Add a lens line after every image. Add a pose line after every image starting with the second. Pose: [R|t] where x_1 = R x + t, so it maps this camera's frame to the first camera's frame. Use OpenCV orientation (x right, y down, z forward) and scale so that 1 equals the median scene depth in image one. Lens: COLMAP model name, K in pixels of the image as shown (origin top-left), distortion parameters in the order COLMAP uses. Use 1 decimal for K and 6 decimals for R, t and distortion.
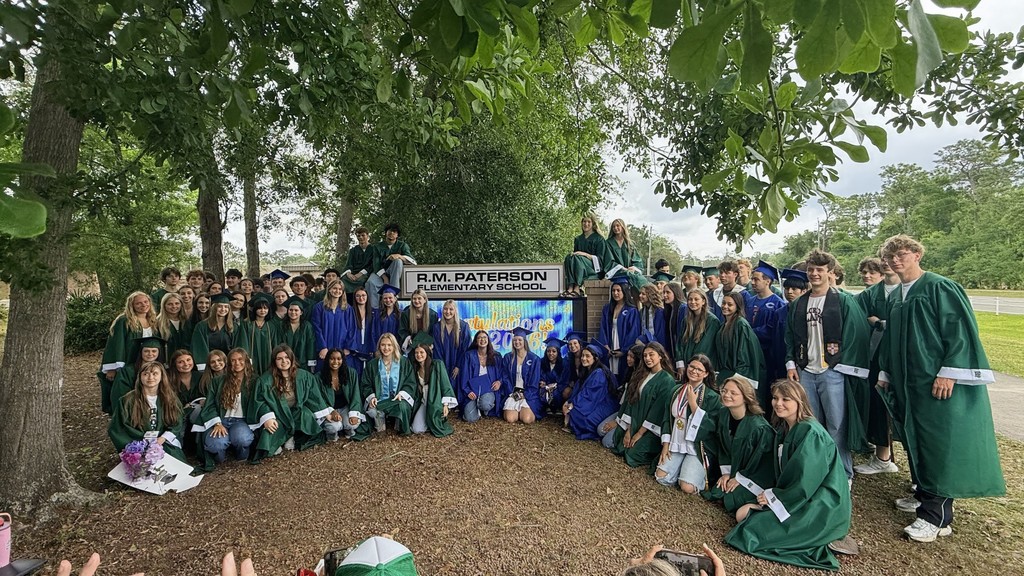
lens RADIAL K [[484.4, 0, 512.0], [0, 484.4, 288.0], [0, 0, 1]] dist [0.000715, -0.000323]
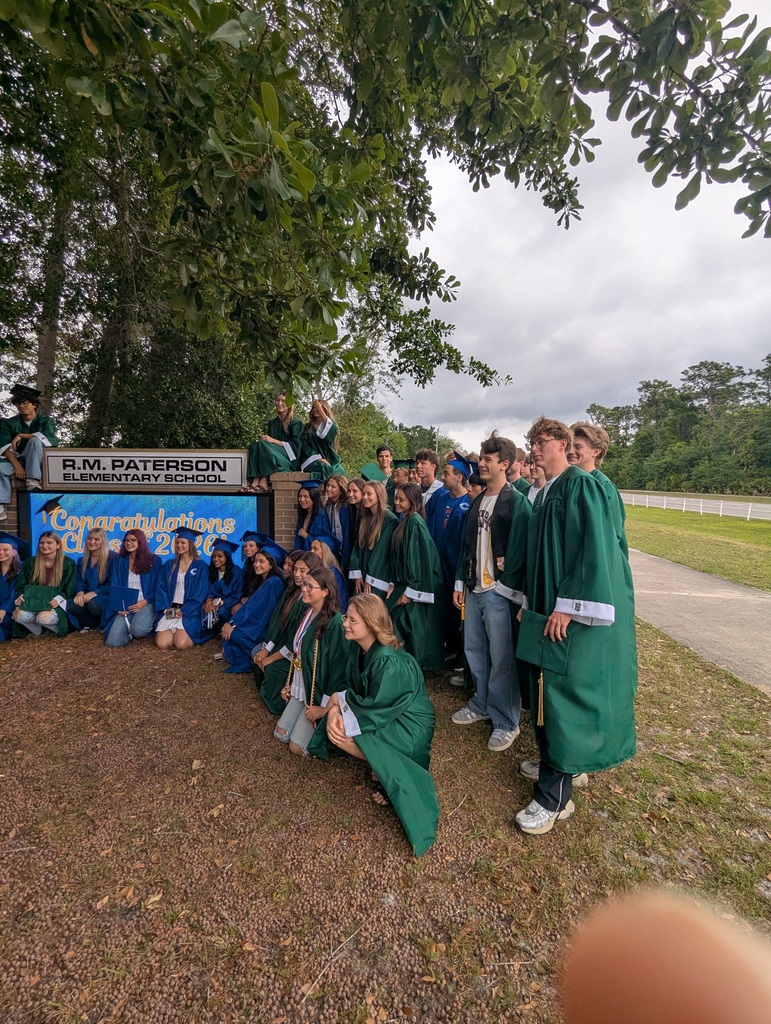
lens RADIAL K [[488.2, 0, 385.5], [0, 488.2, 512.0], [0, 0, 1]] dist [0.004859, -0.000831]
pose [[0.983186, 0.008590, 0.182407, 0.183646], [-0.018300, 0.998499, 0.051614, 0.005735], [-0.181690, -0.054084, 0.981867, 0.132561]]
